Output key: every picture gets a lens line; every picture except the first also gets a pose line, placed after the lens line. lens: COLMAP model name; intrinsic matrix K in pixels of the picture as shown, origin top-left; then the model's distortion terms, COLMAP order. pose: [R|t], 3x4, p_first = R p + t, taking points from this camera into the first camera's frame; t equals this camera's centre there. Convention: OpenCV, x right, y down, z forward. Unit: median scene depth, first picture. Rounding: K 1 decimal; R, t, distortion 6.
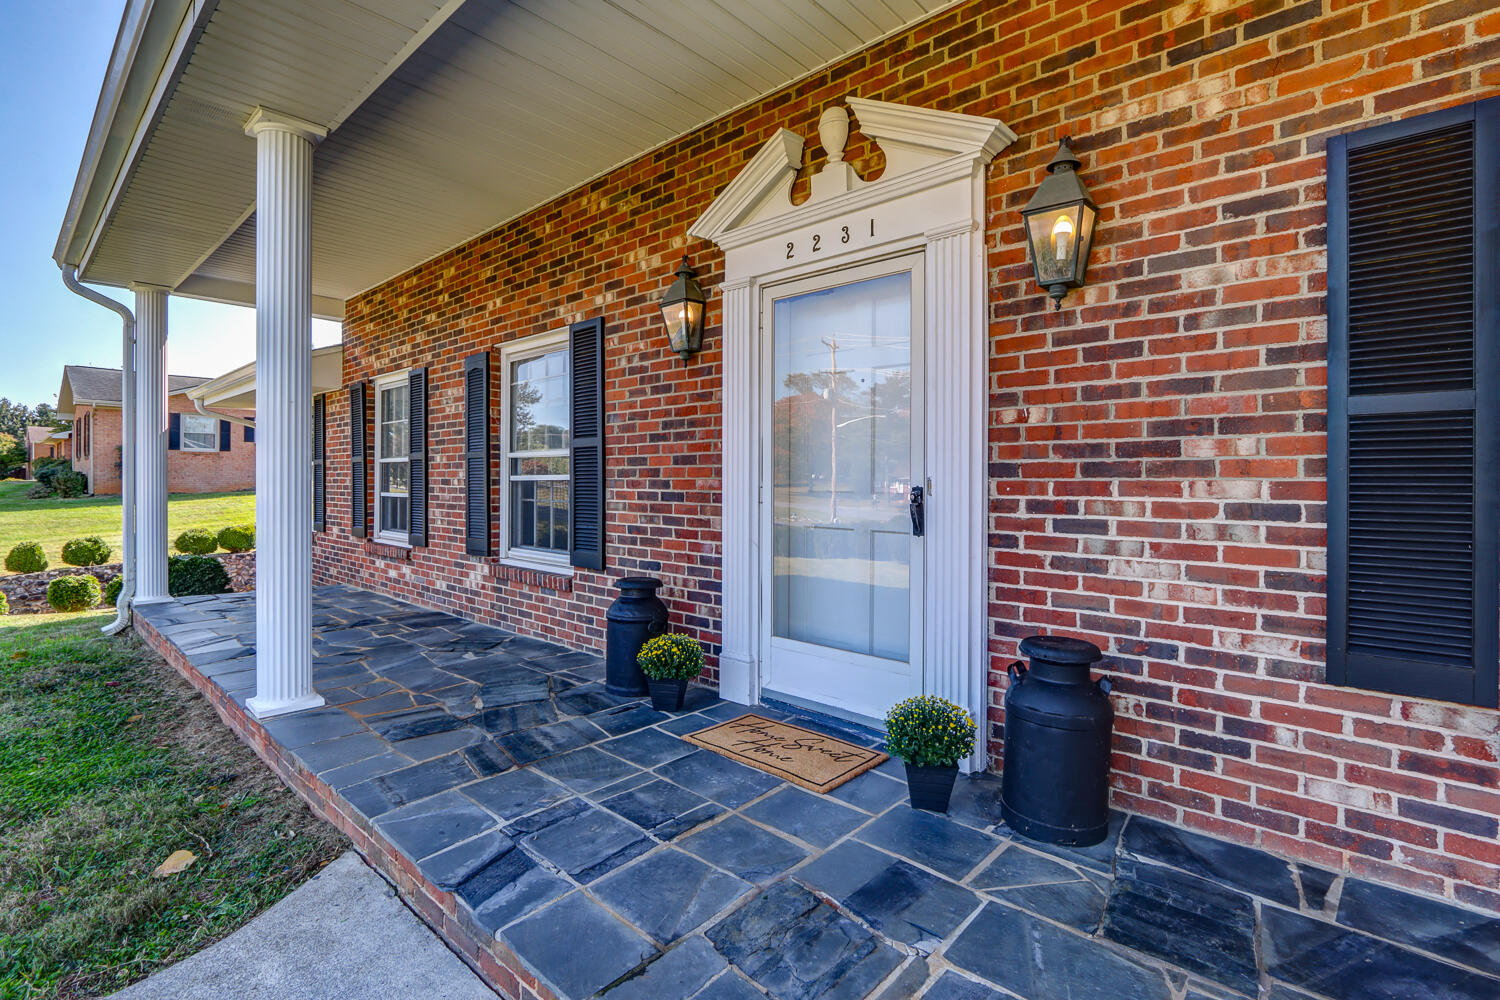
lens RADIAL K [[714.7, 0, 742.4], [0, 714.7, 479.3], [0, 0, 1]] dist [-0.015315, 0.000927]
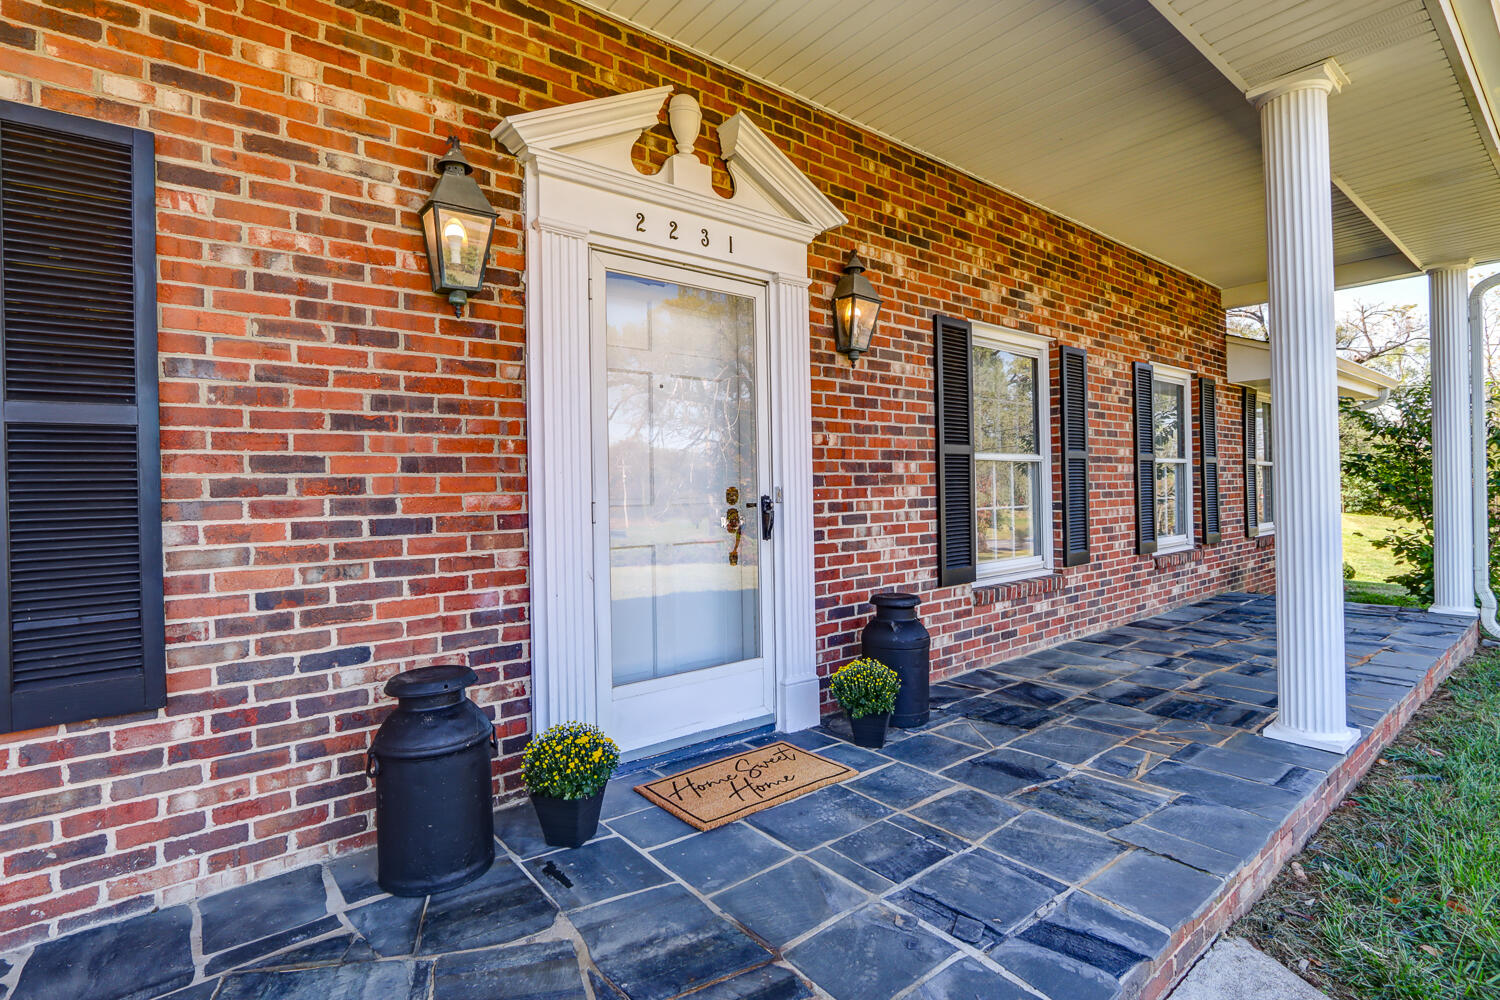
lens RADIAL K [[709.3, 0, 743.0], [0, 709.3, 485.2], [0, 0, 1]] dist [-0.020868, 0.001407]
pose [[0.147875, -0.001698, 0.989005, -0.954846], [0.017872, 0.999840, -0.000956, -0.005889], [-0.988845, 0.017817, 0.147881, 0.971431]]
